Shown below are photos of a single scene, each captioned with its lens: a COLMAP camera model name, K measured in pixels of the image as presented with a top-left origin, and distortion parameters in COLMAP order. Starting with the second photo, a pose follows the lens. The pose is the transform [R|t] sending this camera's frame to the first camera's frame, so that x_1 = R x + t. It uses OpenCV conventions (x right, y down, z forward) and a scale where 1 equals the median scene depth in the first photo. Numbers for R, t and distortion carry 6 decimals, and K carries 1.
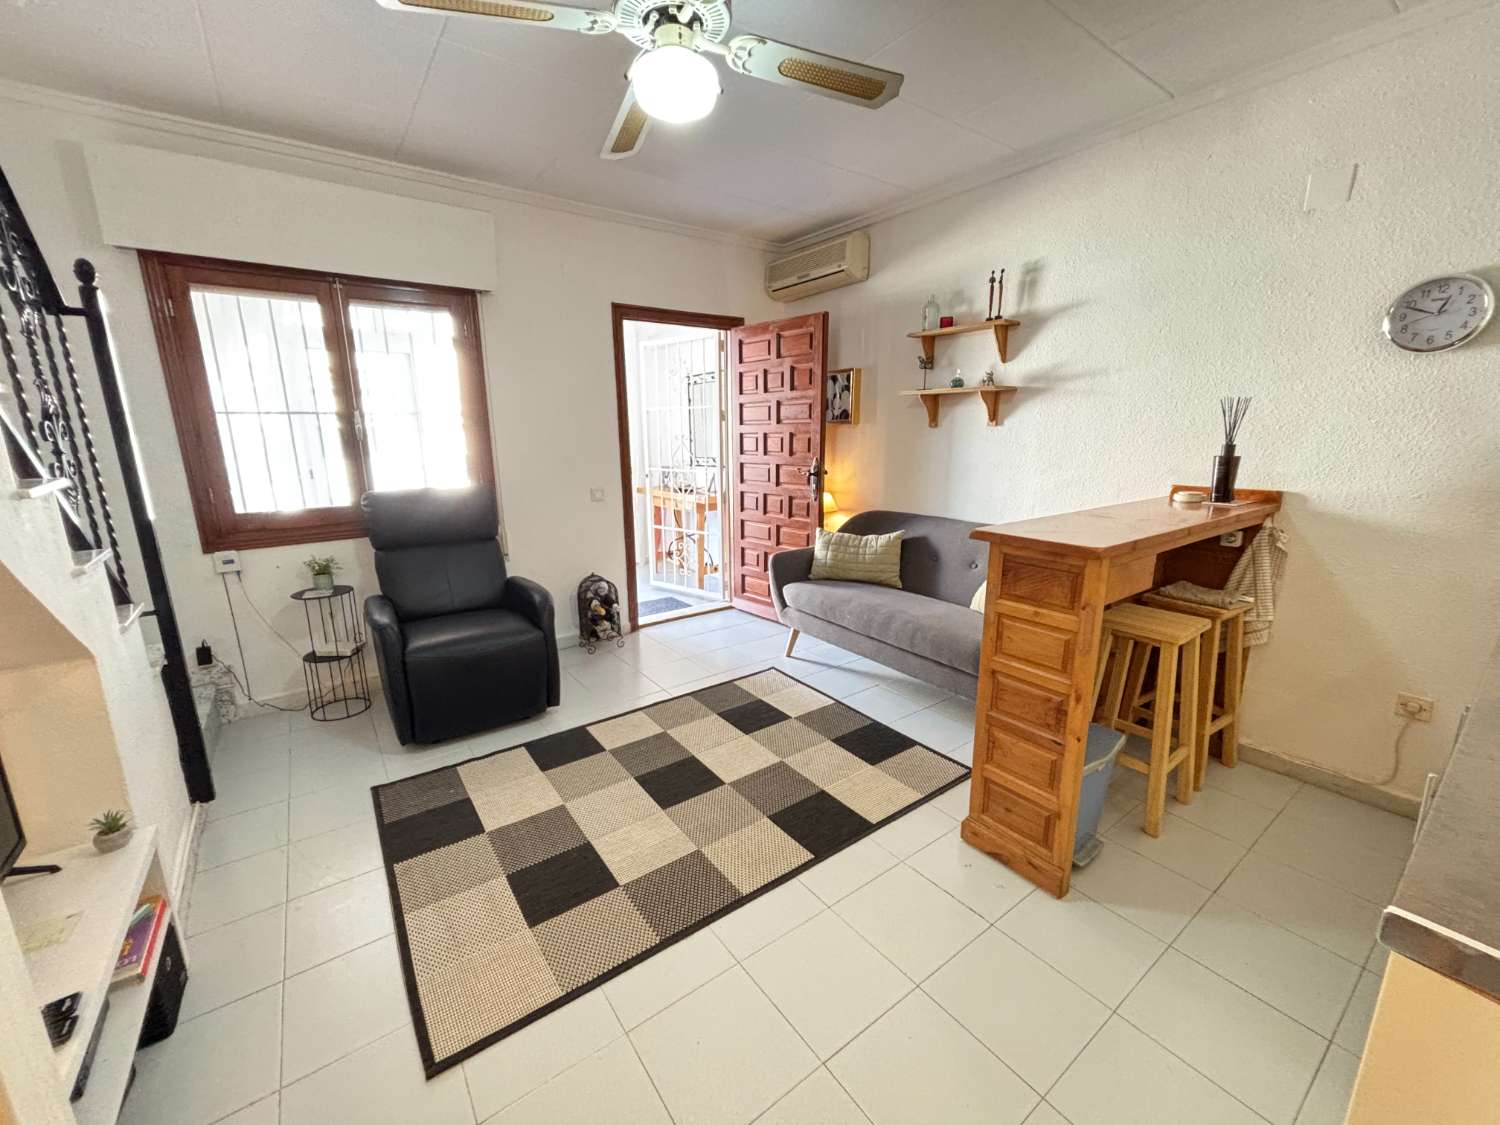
lens RADIAL K [[606.6, 0, 747.8], [0, 606.6, 564.2], [0, 0, 1]] dist [0.002500, -0.001144]
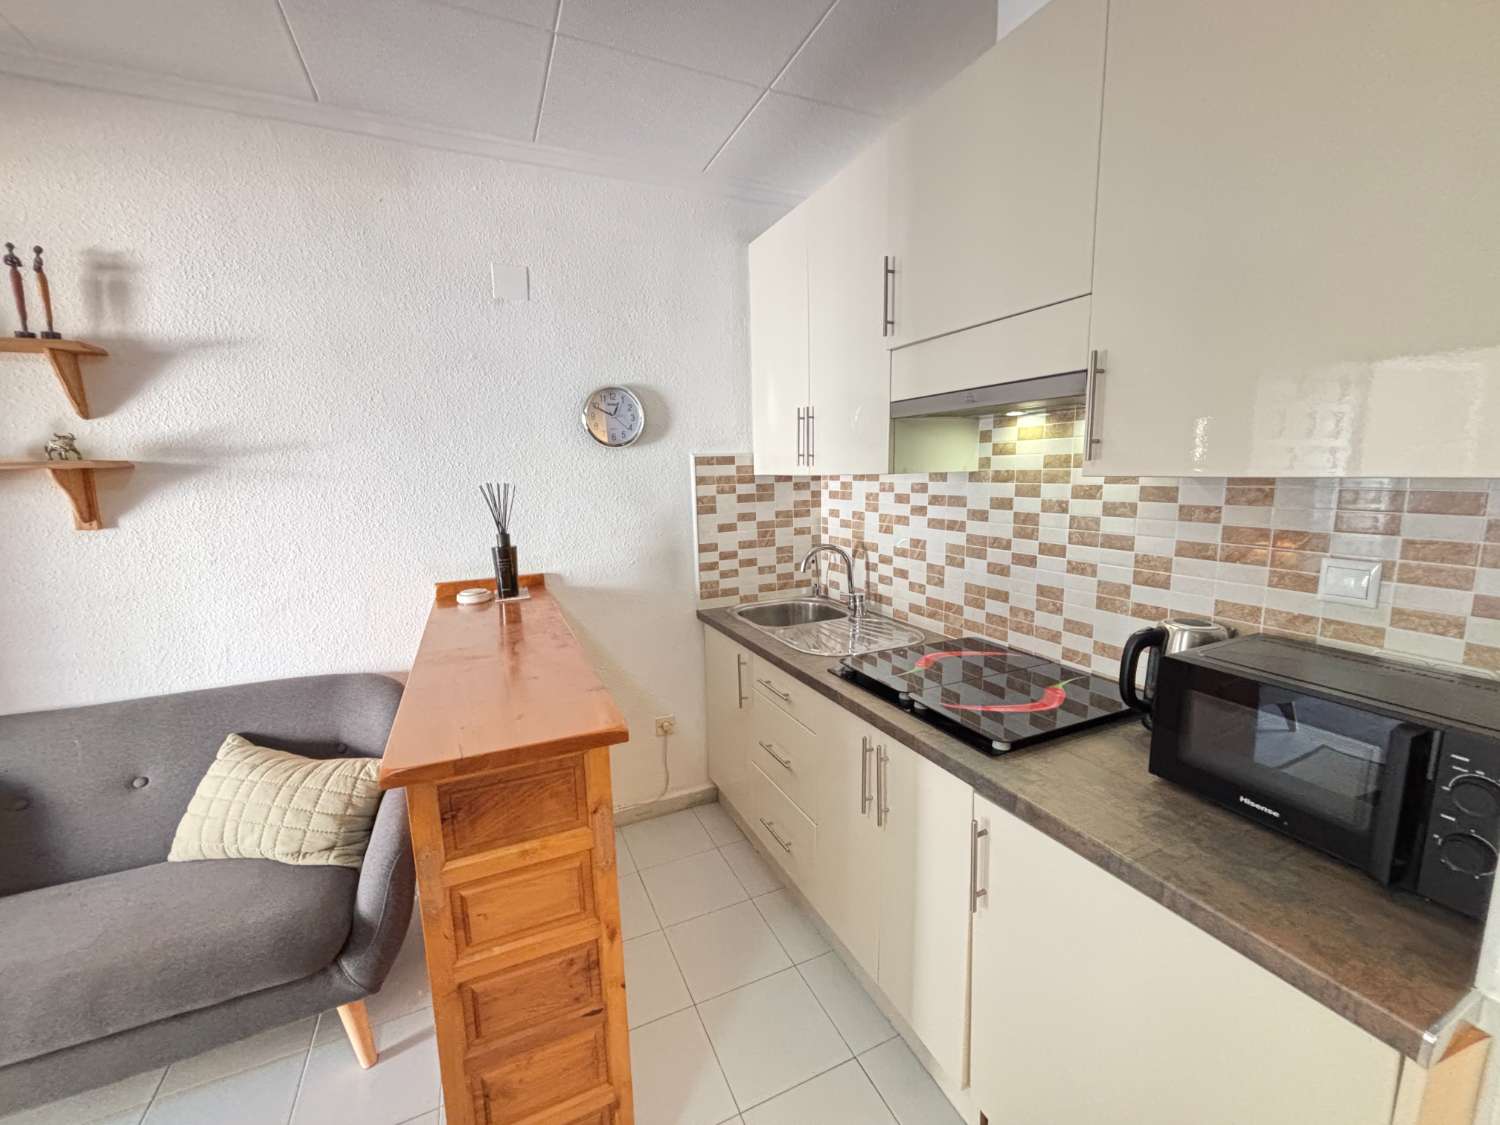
lens RADIAL K [[606.6, 0, 747.8], [0, 606.6, 561.4], [0, 0, 1]] dist [0.002500, -0.001144]
pose [[0.200795, -0.150411, 0.968018, -0.015253], [0.238859, 0.965837, 0.100526, -0.125327], [-0.950067, 0.211035, 0.229862, 0.349165]]
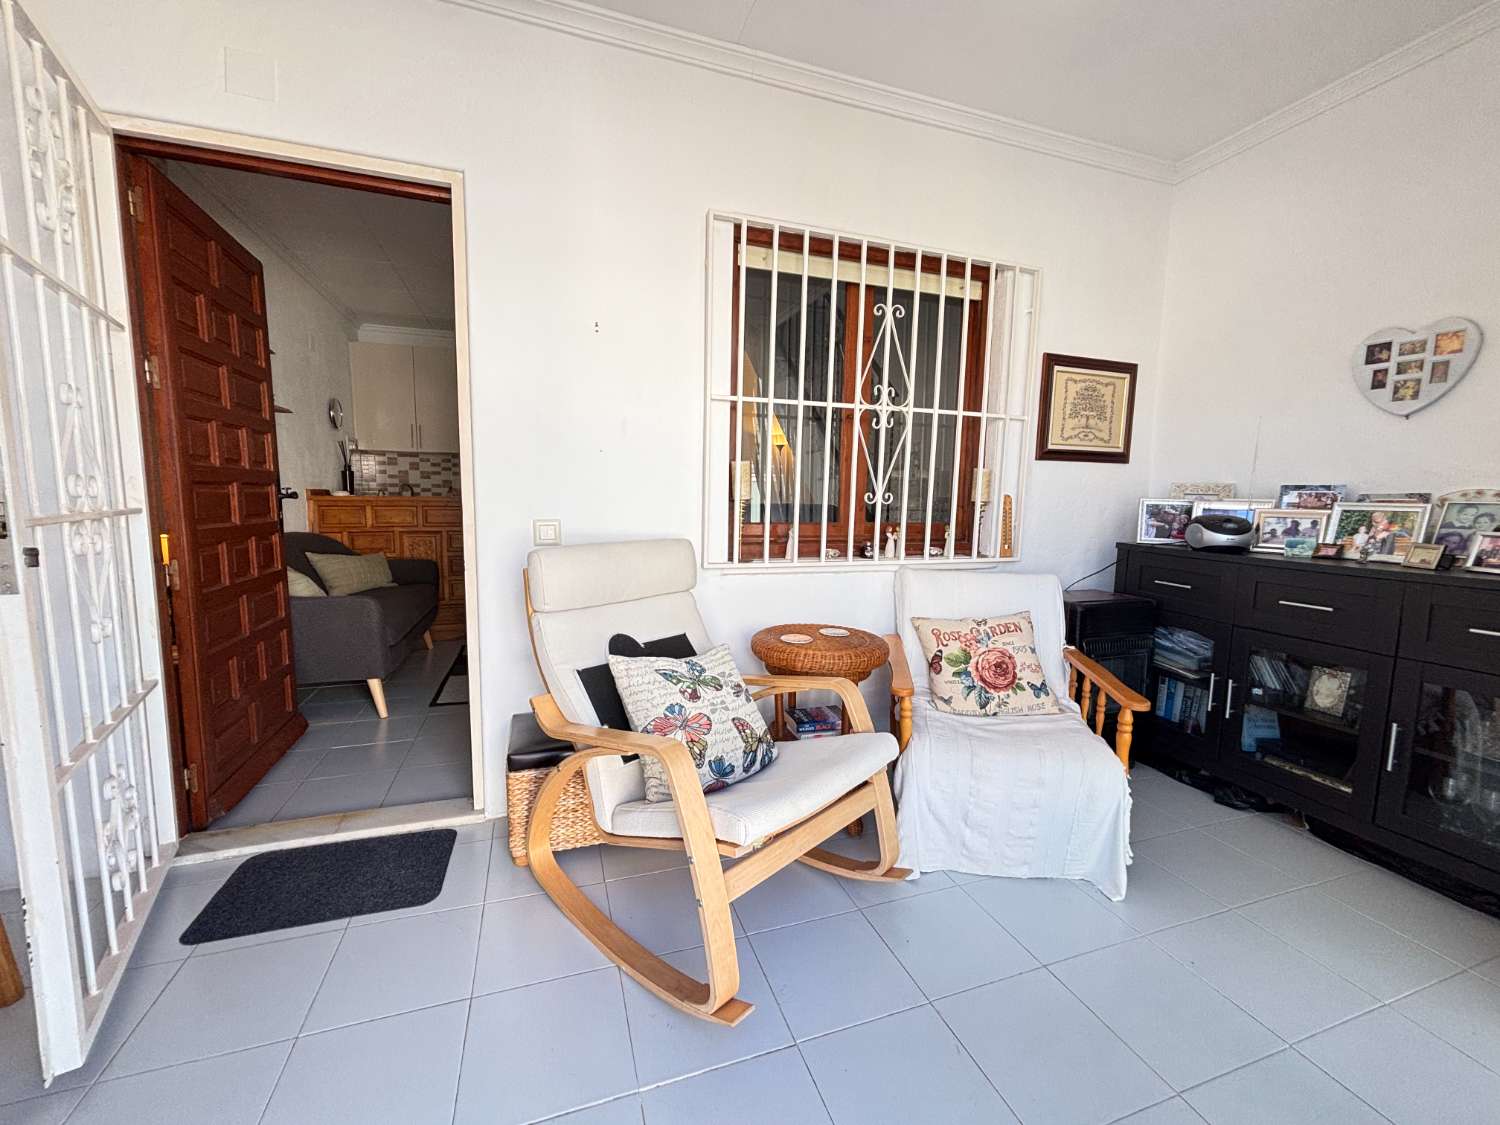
lens RADIAL K [[606.6, 0, 744.3], [0, 606.6, 558.0], [0, 0, 1]] dist [0.002500, -0.001144]
pose [[-0.954741, -0.048964, 0.293382, -0.779890], [0.050879, 0.944935, 0.323280, -0.380831], [-0.293056, 0.323575, -0.899676, 1.918666]]
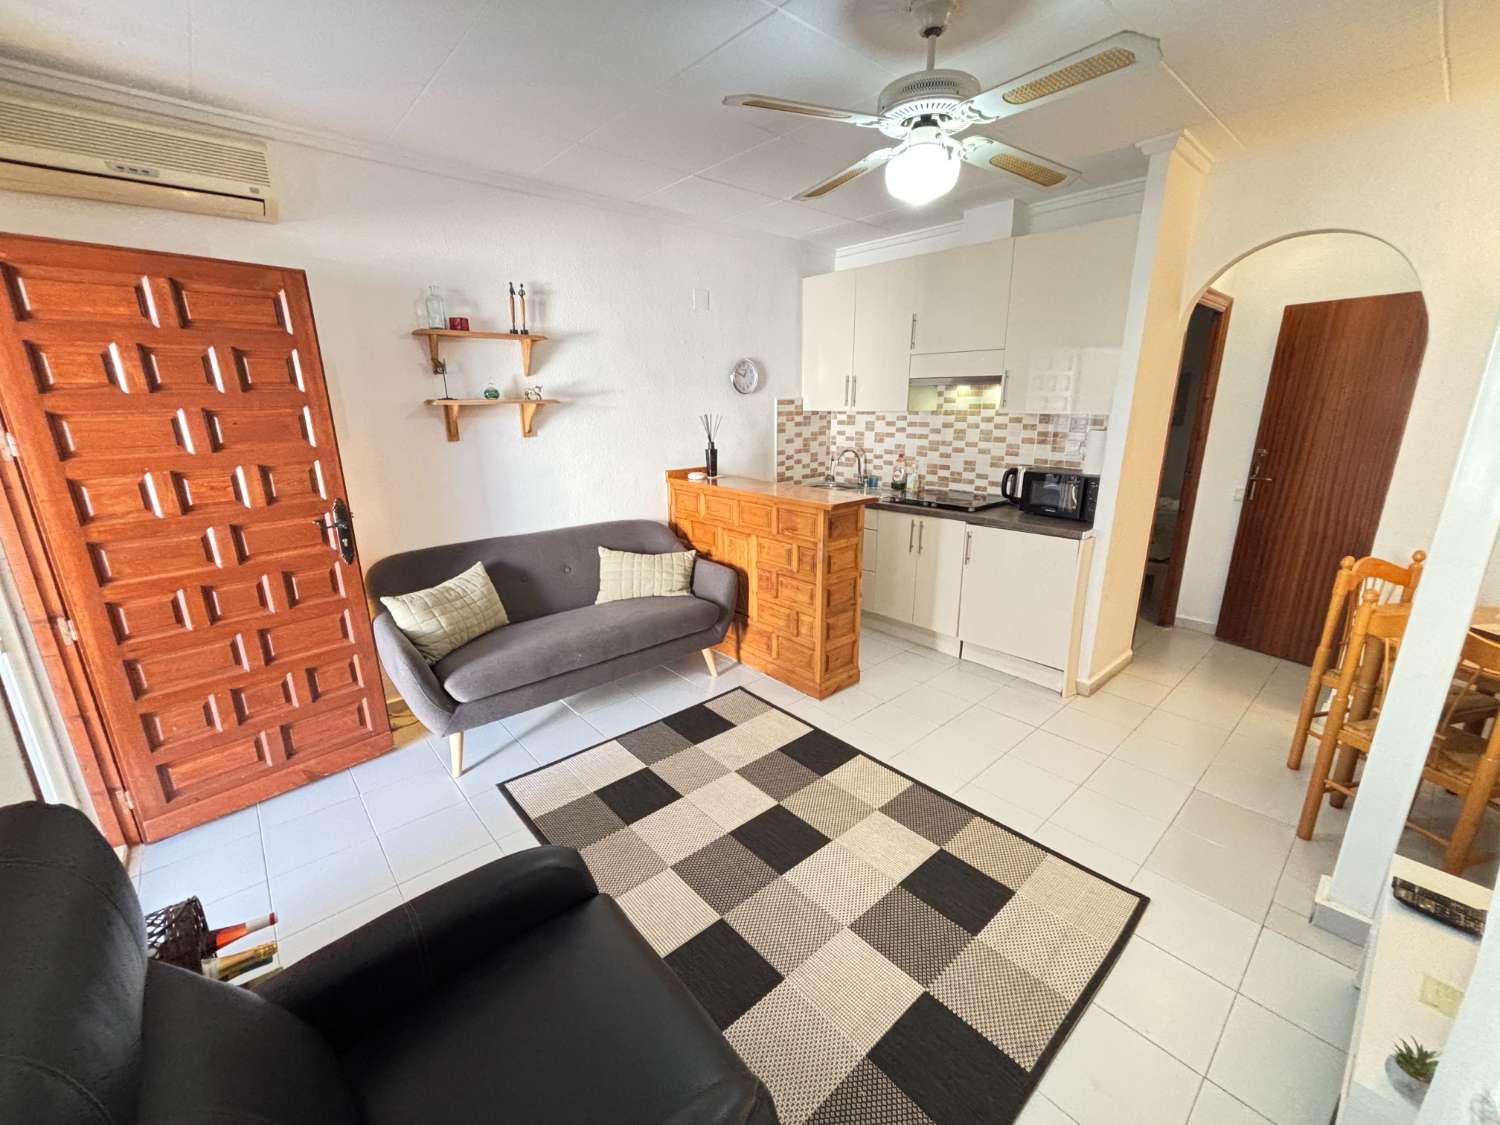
lens RADIAL K [[606.6, 0, 749.1], [0, 606.6, 565.6], [0, 0, 1]] dist [0.002500, -0.001144]
pose [[-0.096706, -0.257739, 0.961363, -0.737876], [0.228874, 0.934247, 0.273493, -0.243506], [-0.968641, 0.246480, -0.031358, 0.803218]]
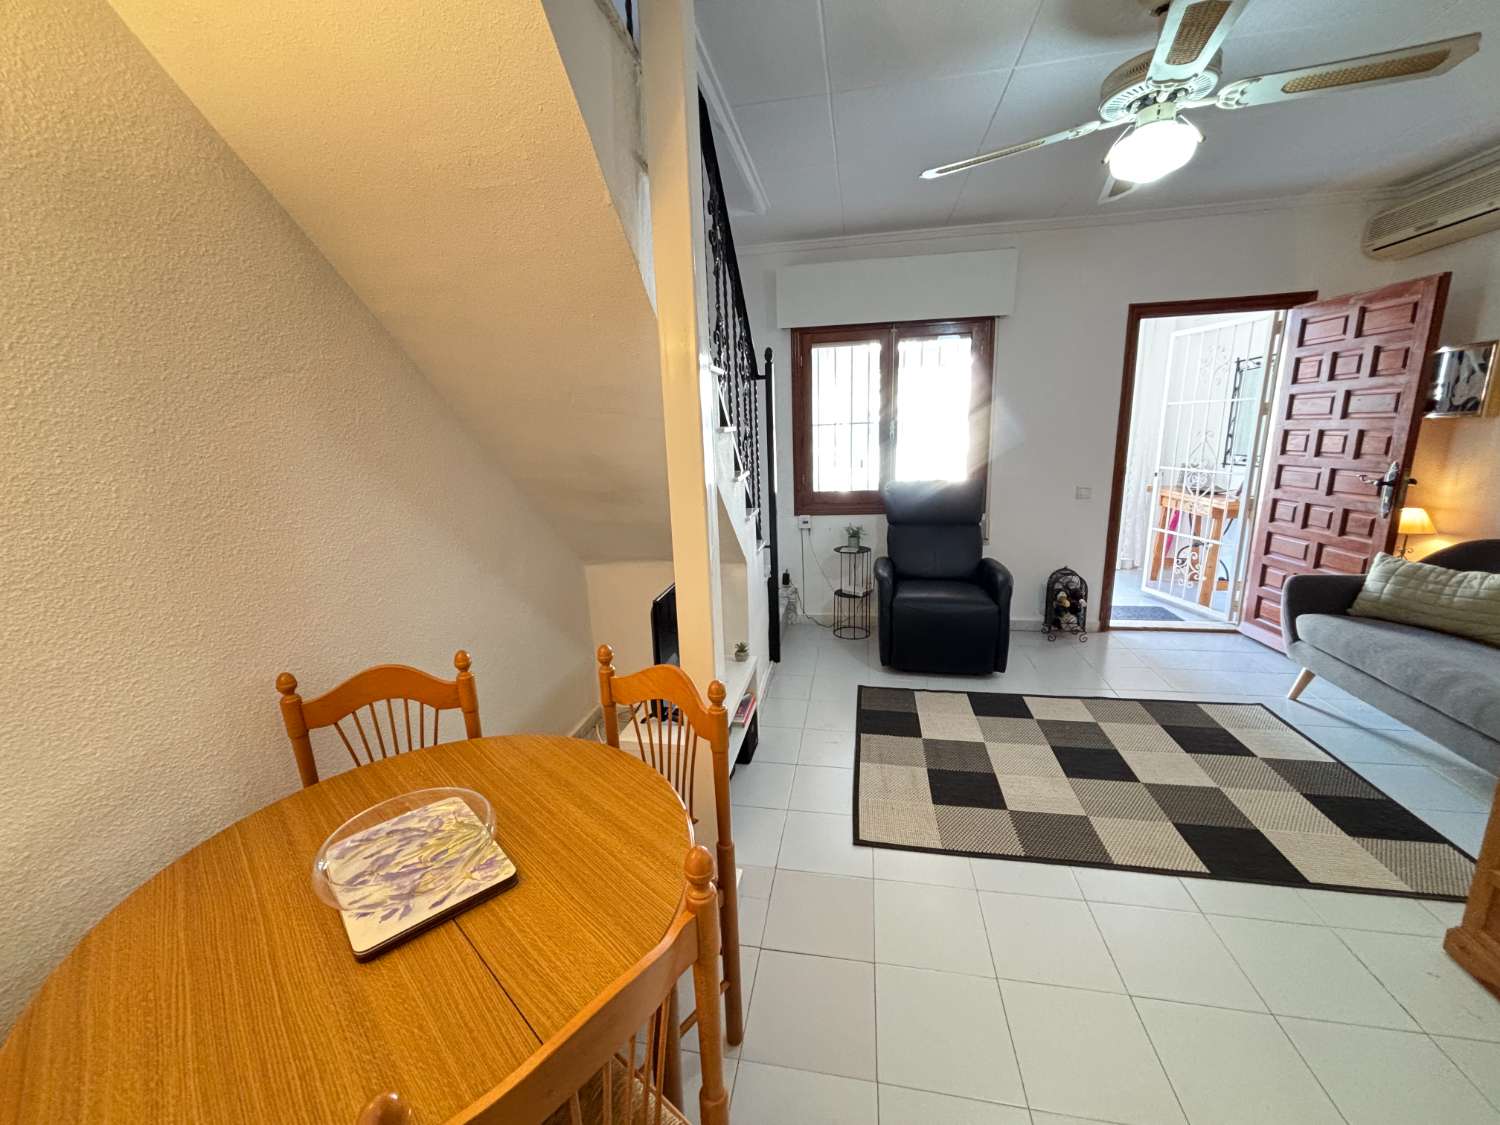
lens RADIAL K [[606.6, 0, 748.3], [0, 606.6, 565.3], [0, 0, 1]] dist [0.002500, -0.001144]
pose [[0.688685, 0.147225, -0.709956, 0.149657], [-0.131969, 0.988265, 0.076924, 0.004883], [0.712950, 0.040715, 0.700032, -0.173333]]
